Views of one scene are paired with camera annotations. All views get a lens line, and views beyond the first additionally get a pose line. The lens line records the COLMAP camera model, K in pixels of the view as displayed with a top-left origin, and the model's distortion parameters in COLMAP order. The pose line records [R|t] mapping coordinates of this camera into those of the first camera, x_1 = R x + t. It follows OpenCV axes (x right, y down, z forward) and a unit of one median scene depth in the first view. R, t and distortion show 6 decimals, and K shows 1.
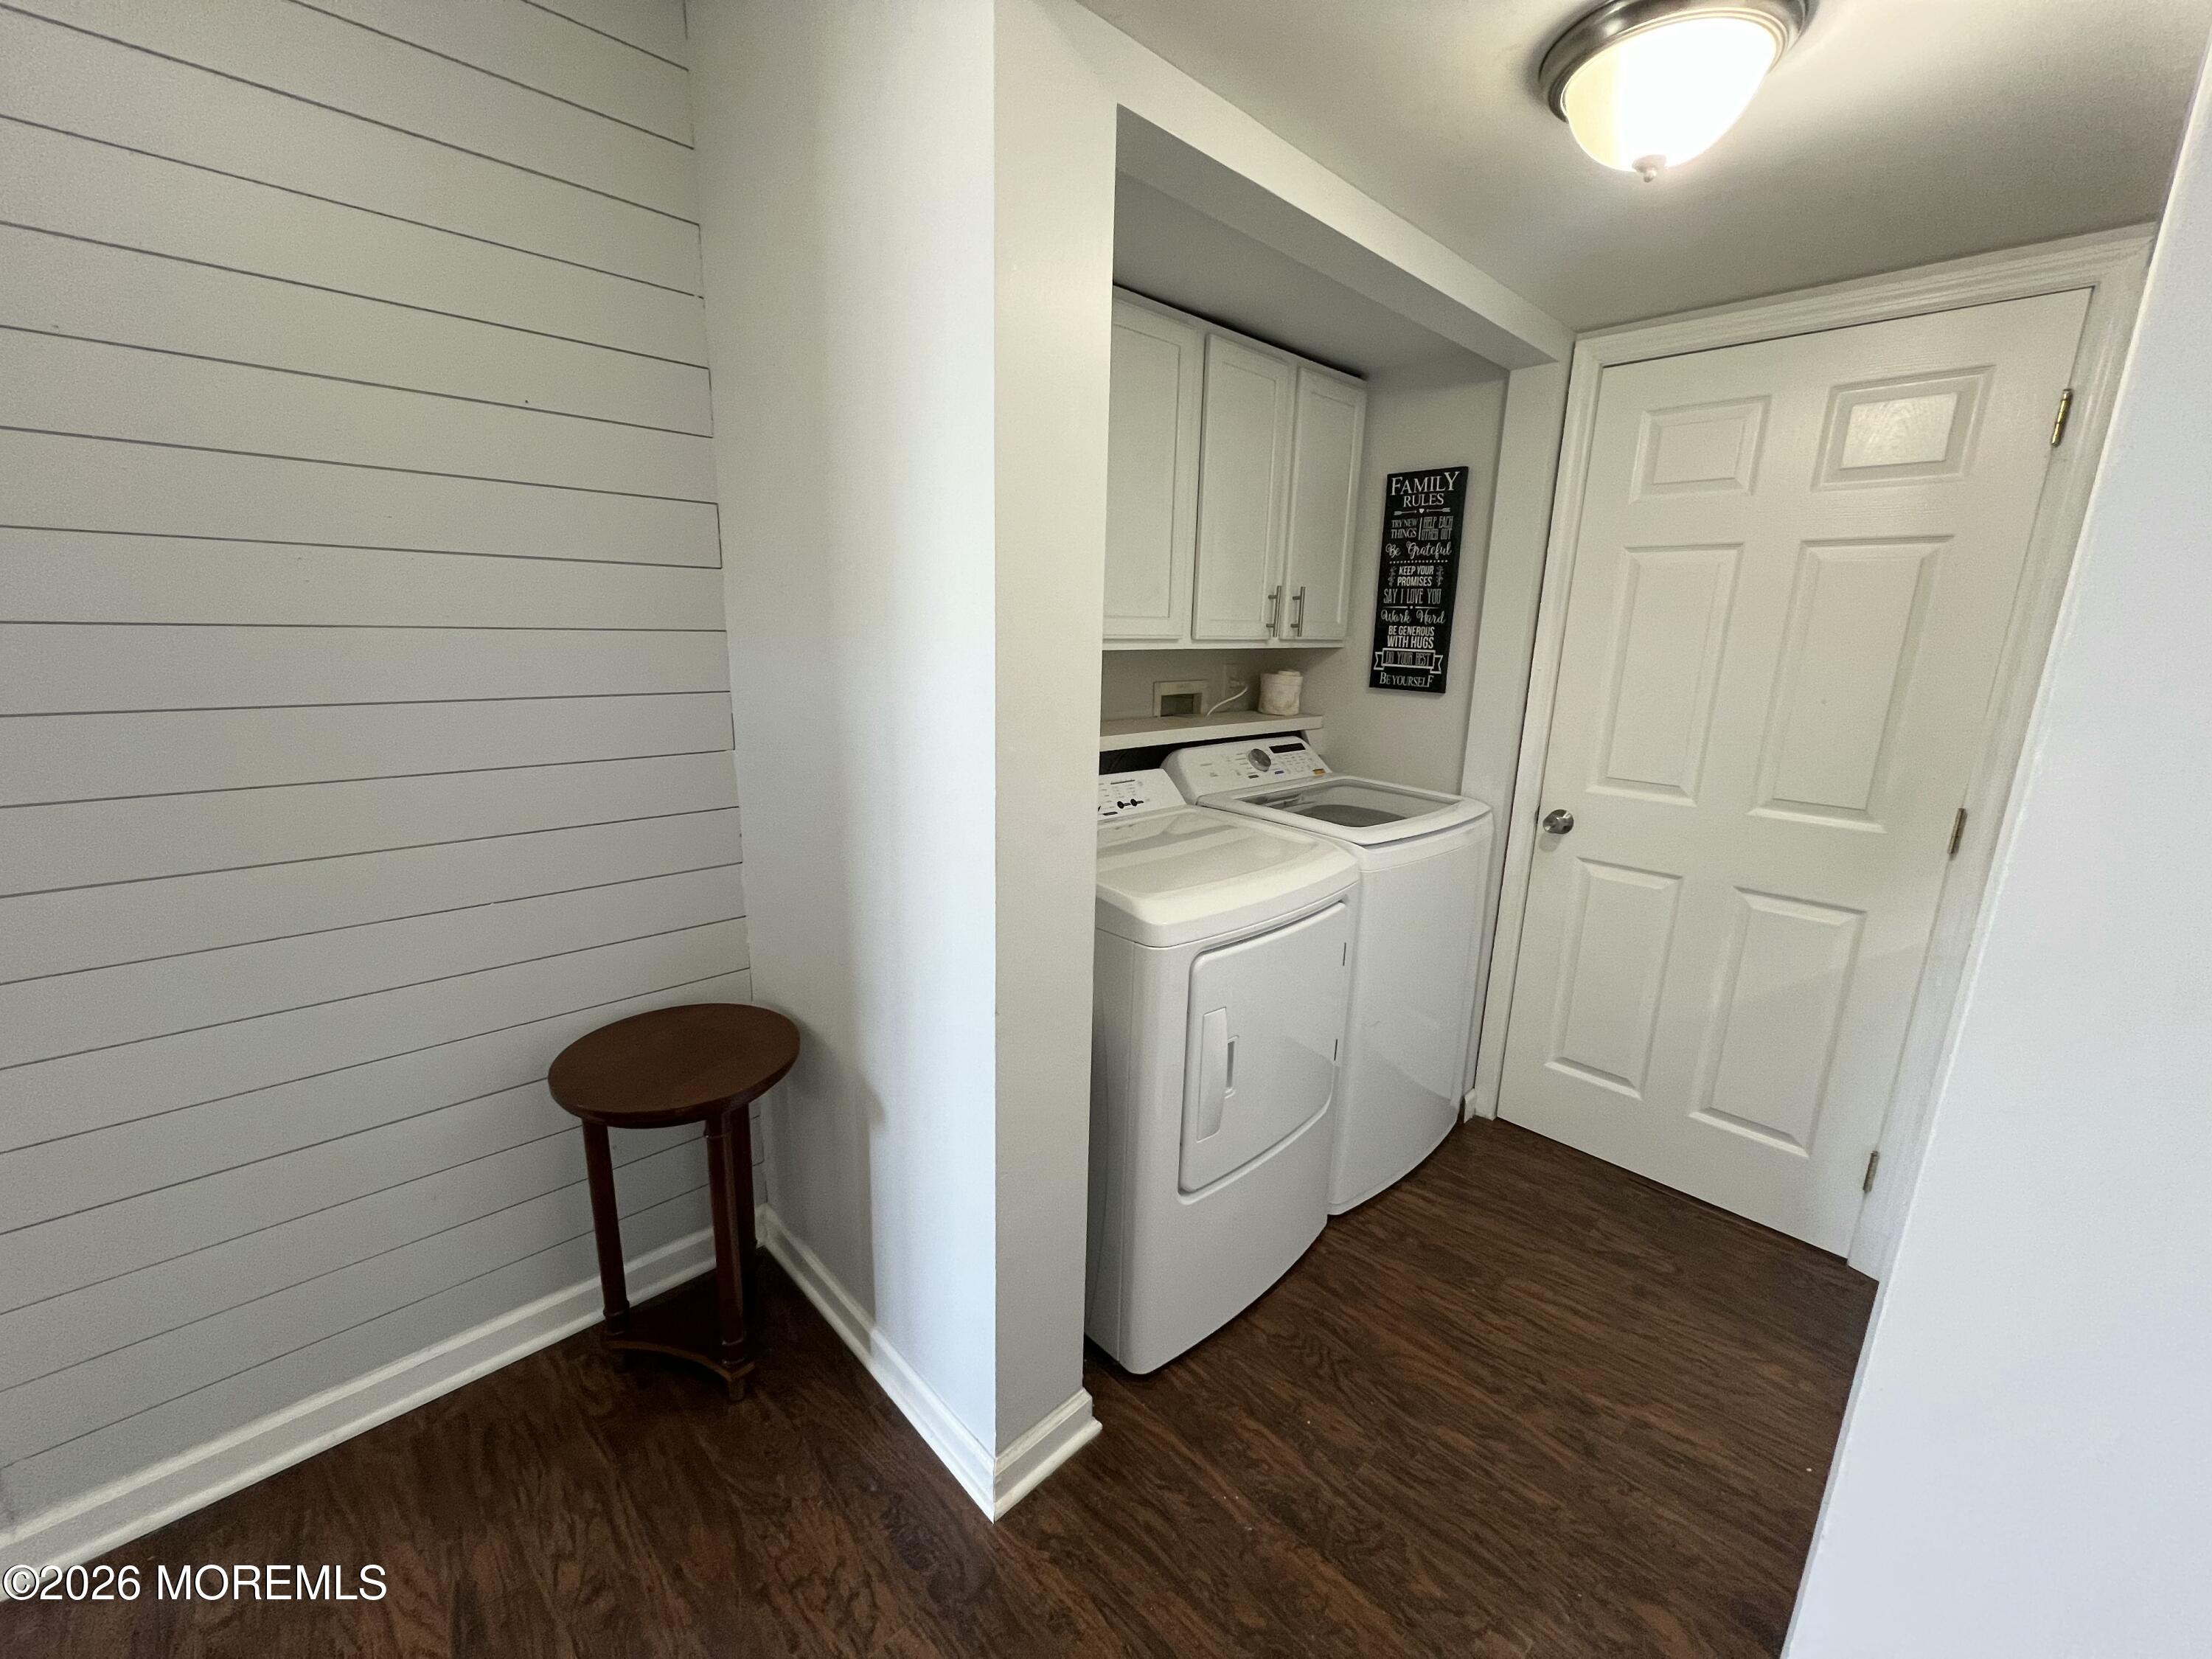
lens RADIAL K [[881.7, 0, 1105.3], [0, 881.7, 827.4], [0, 0, 1]] dist [0.001821, 0.000167]
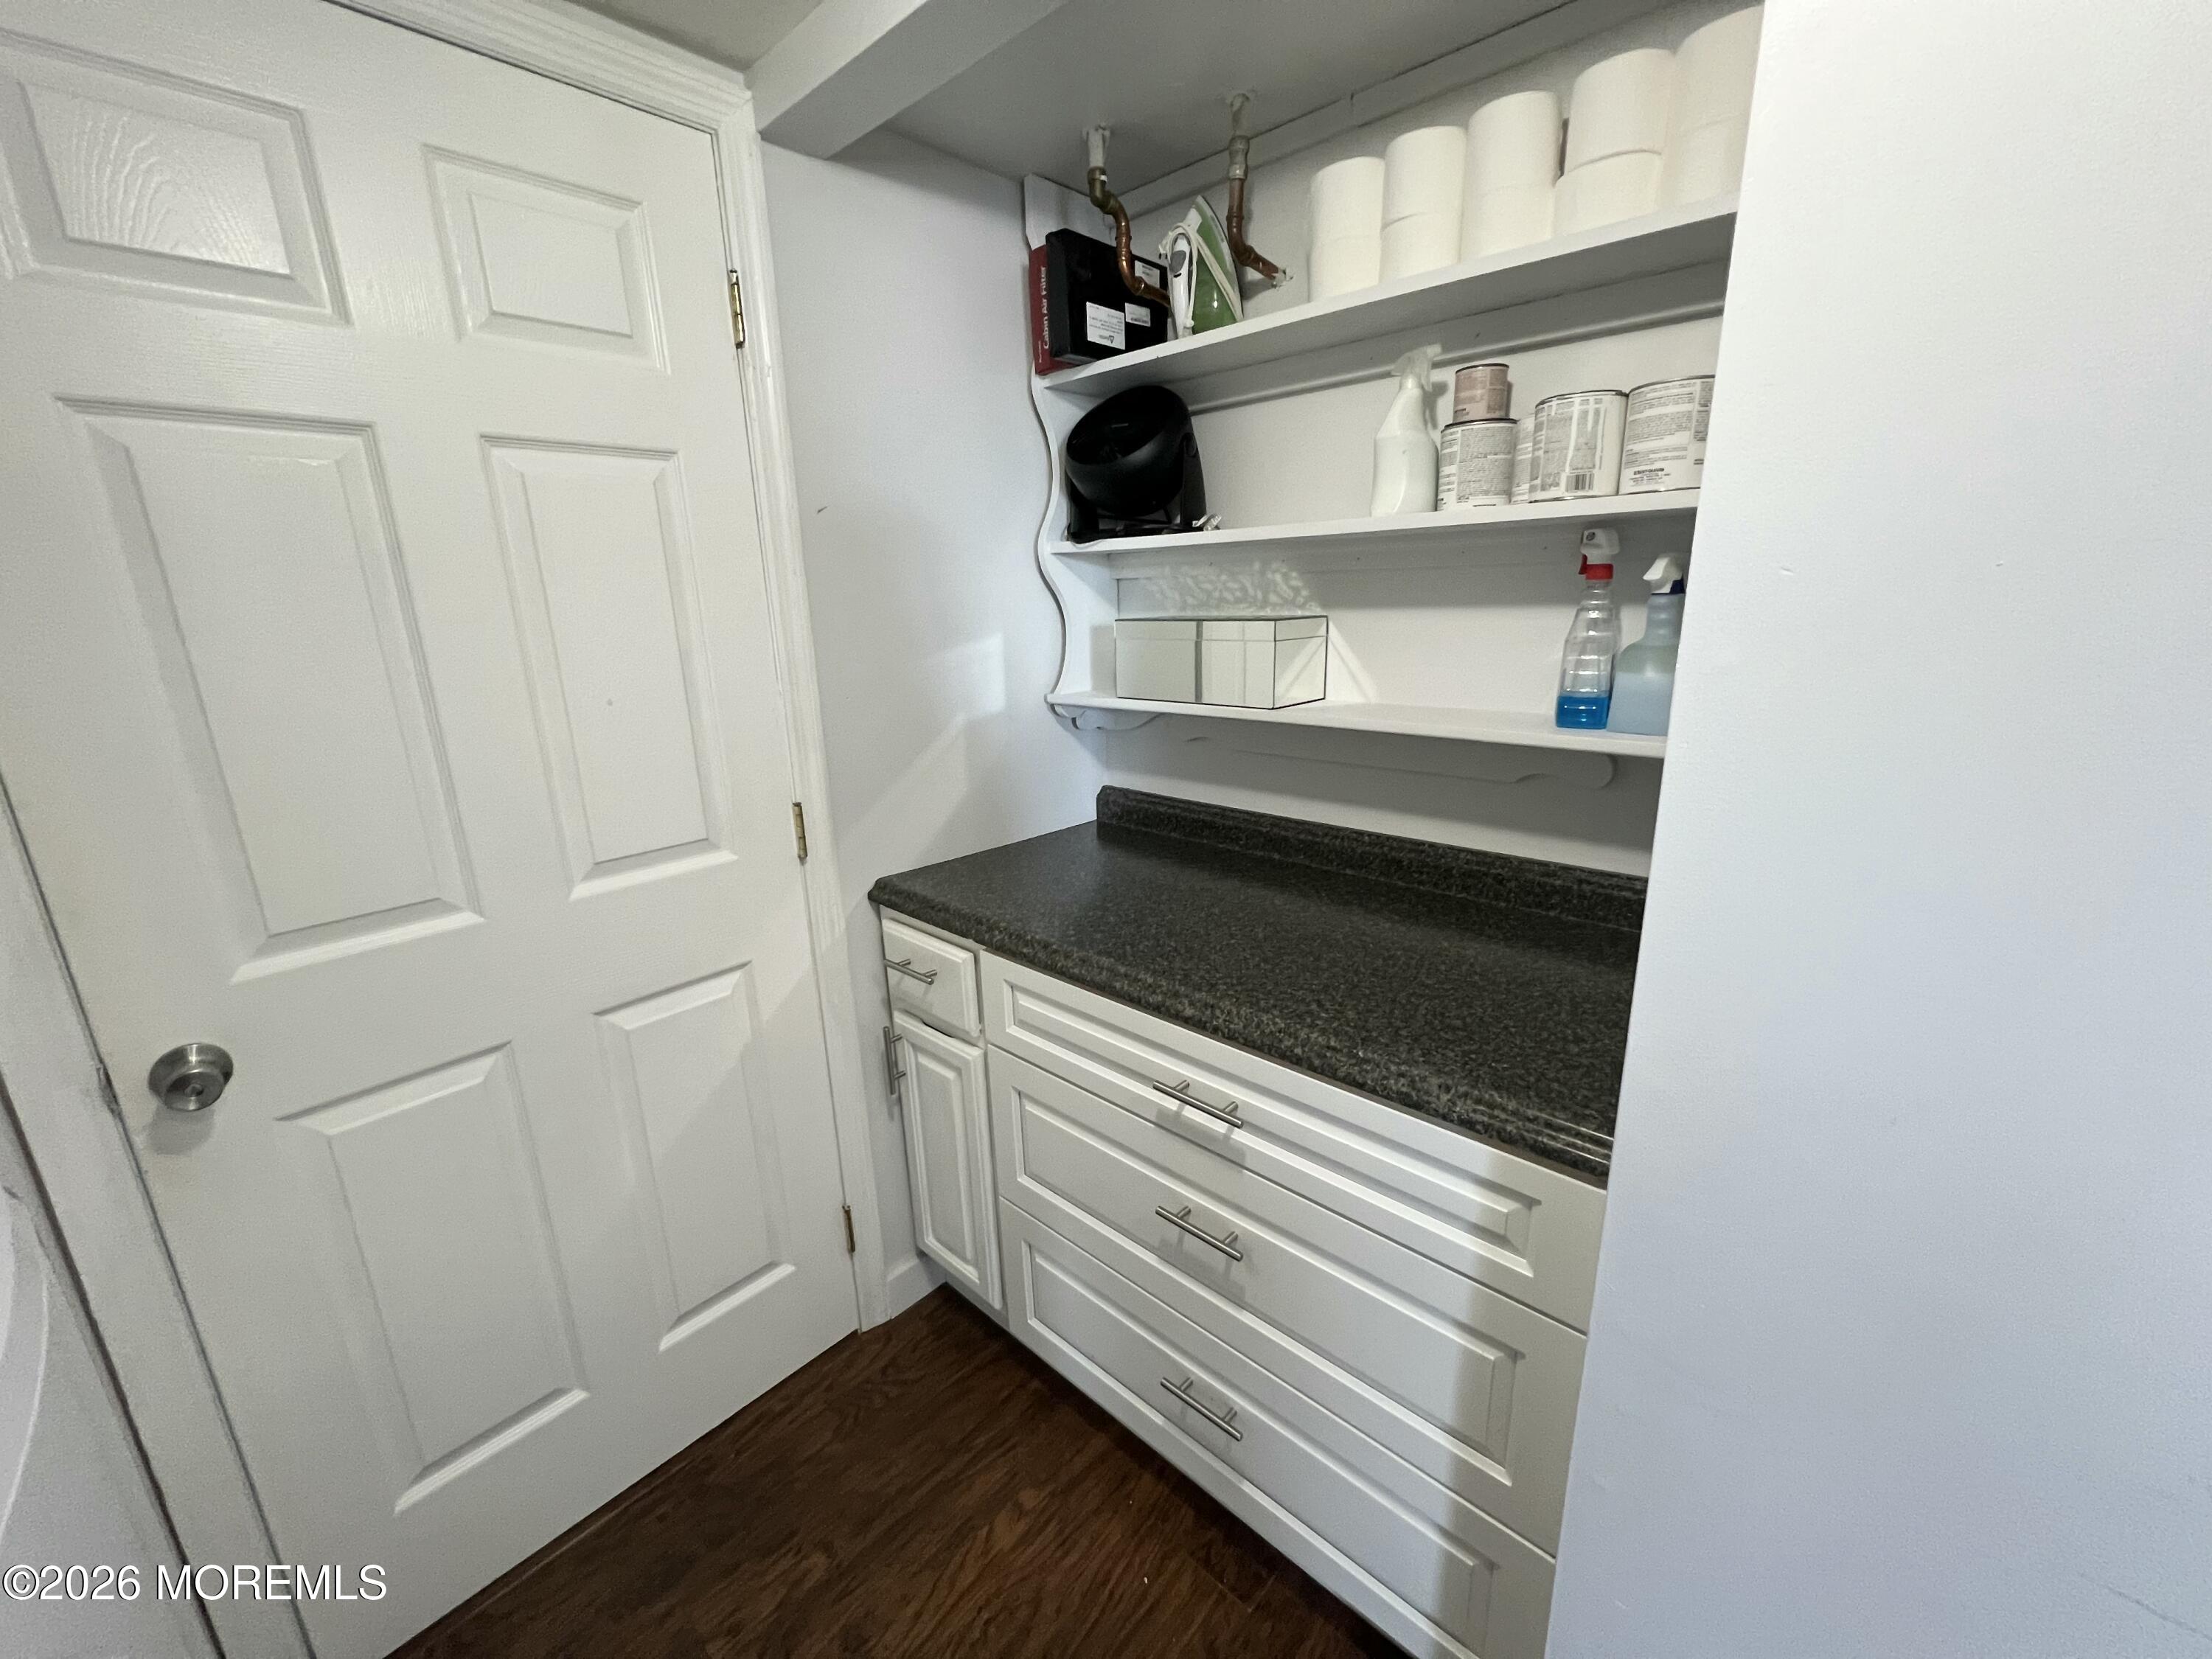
lens RADIAL K [[881.7, 0, 1101.3], [0, 881.7, 828.0], [0, 0, 1]] dist [0.001821, 0.000167]
pose [[-0.048514, -0.281311, 0.958390, 0.142973], [0.256374, 0.923866, 0.284155, -0.138670], [-0.965359, 0.259492, 0.027300, 0.615083]]
